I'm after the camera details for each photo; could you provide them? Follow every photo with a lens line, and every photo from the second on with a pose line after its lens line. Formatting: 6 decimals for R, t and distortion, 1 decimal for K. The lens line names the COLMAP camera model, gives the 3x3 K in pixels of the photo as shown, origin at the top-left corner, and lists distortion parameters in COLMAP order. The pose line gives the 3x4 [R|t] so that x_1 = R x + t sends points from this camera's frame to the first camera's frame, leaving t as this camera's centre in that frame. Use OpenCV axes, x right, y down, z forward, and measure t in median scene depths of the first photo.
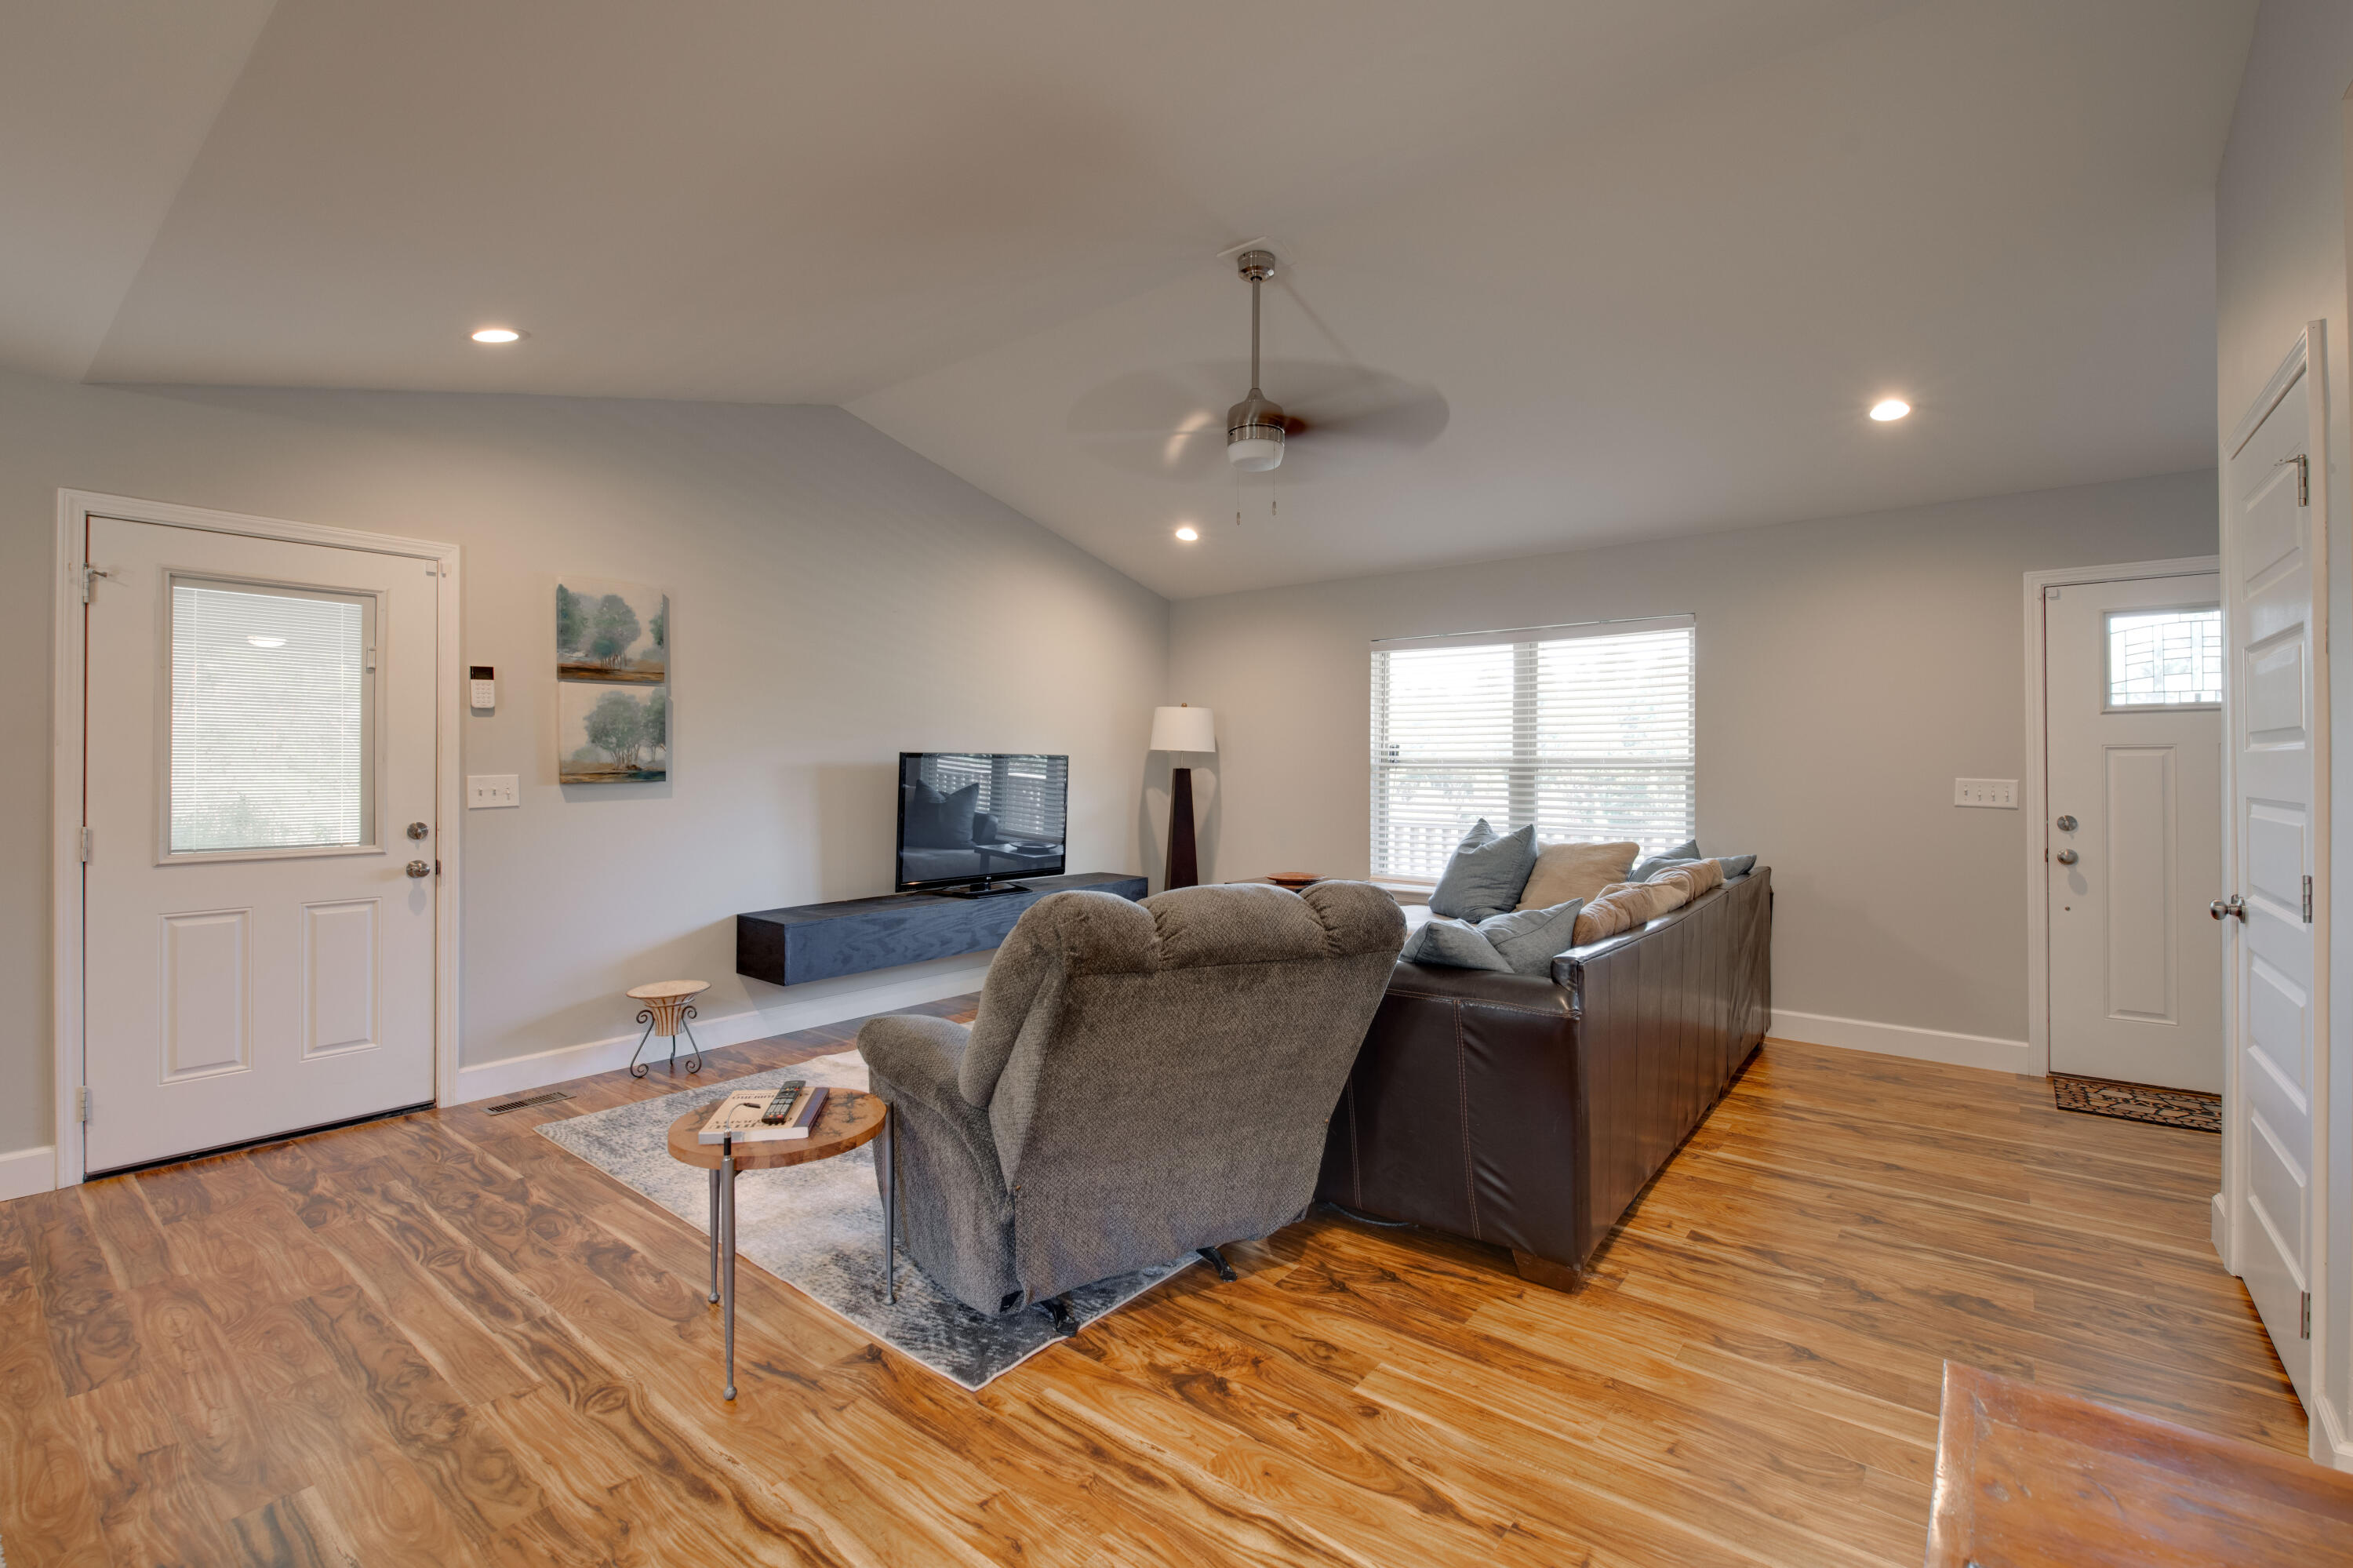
lens RADIAL K [[1030.4, 0, 1166.9], [0, 1030.4, 766.1], [0, 0, 1]] dist [-0.002756, -0.003268]
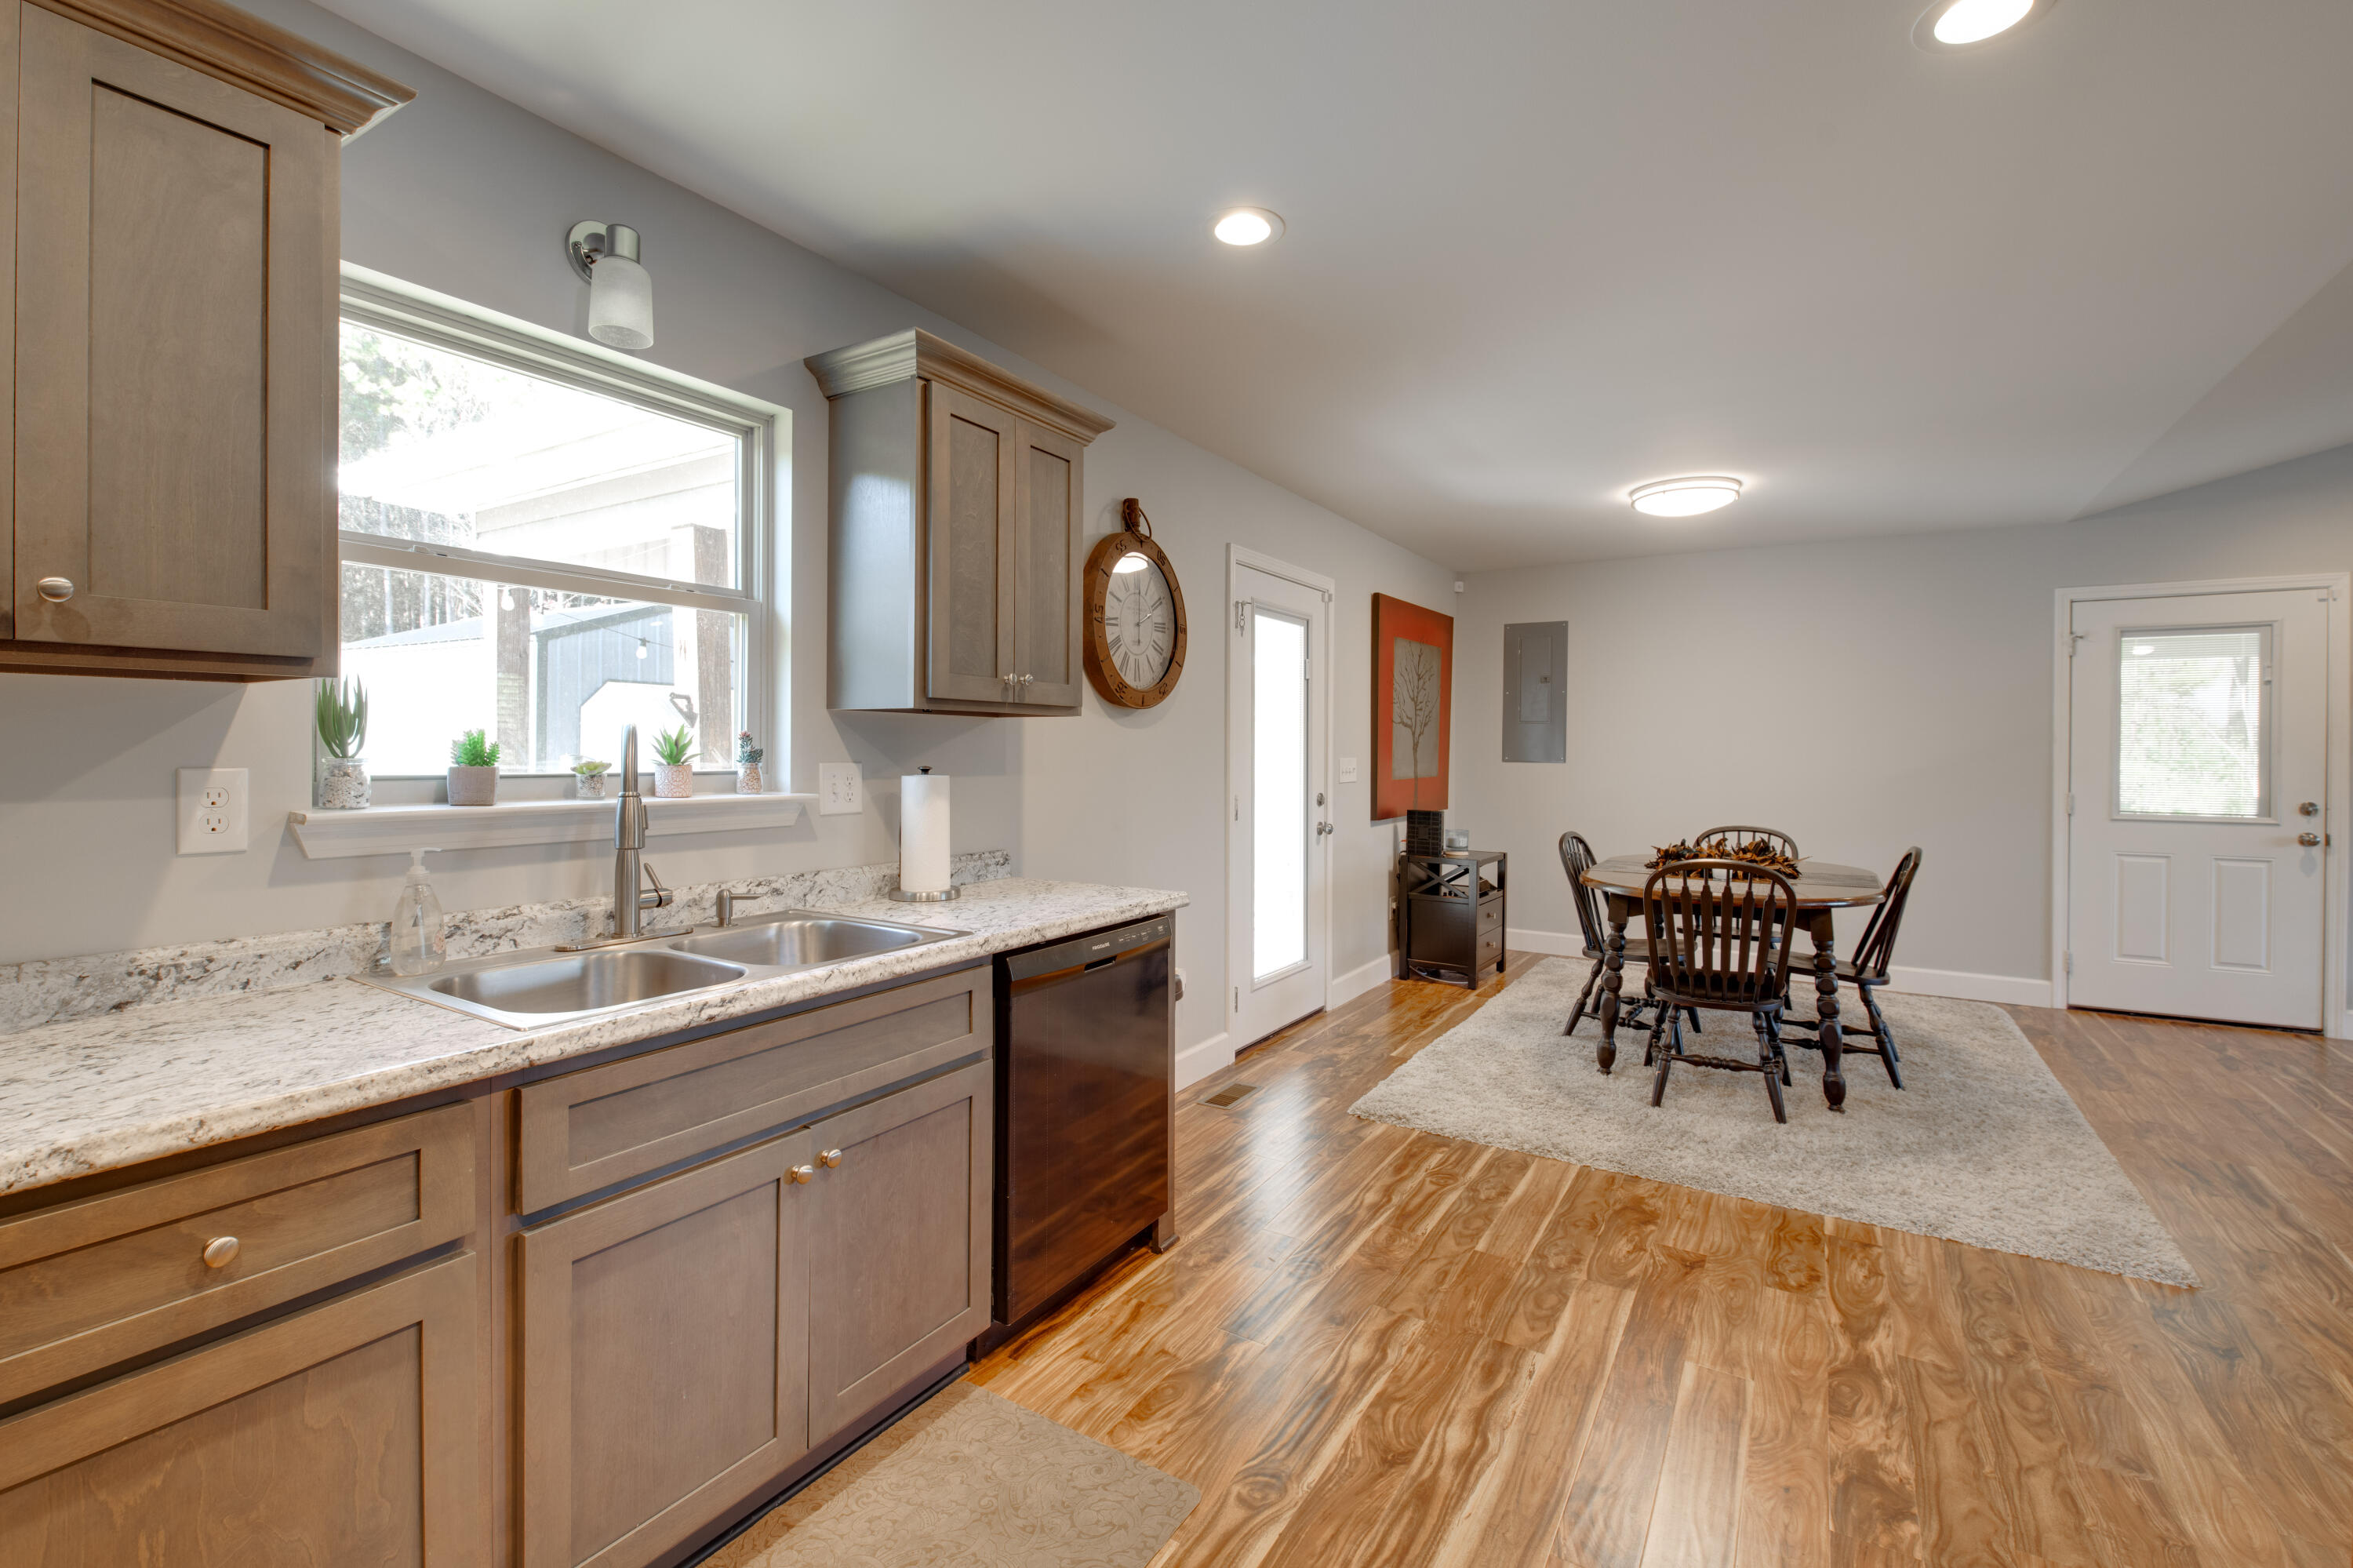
lens RADIAL K [[1030.4, 0, 1211.7], [0, 1030.4, 750.1], [0, 0, 1]] dist [-0.002756, -0.003268]
pose [[0.139969, 0.000083, -0.990156, 0.307415], [-0.005502, 0.999985, -0.000694, -0.000148], [0.990141, 0.005545, 0.139967, -0.483555]]
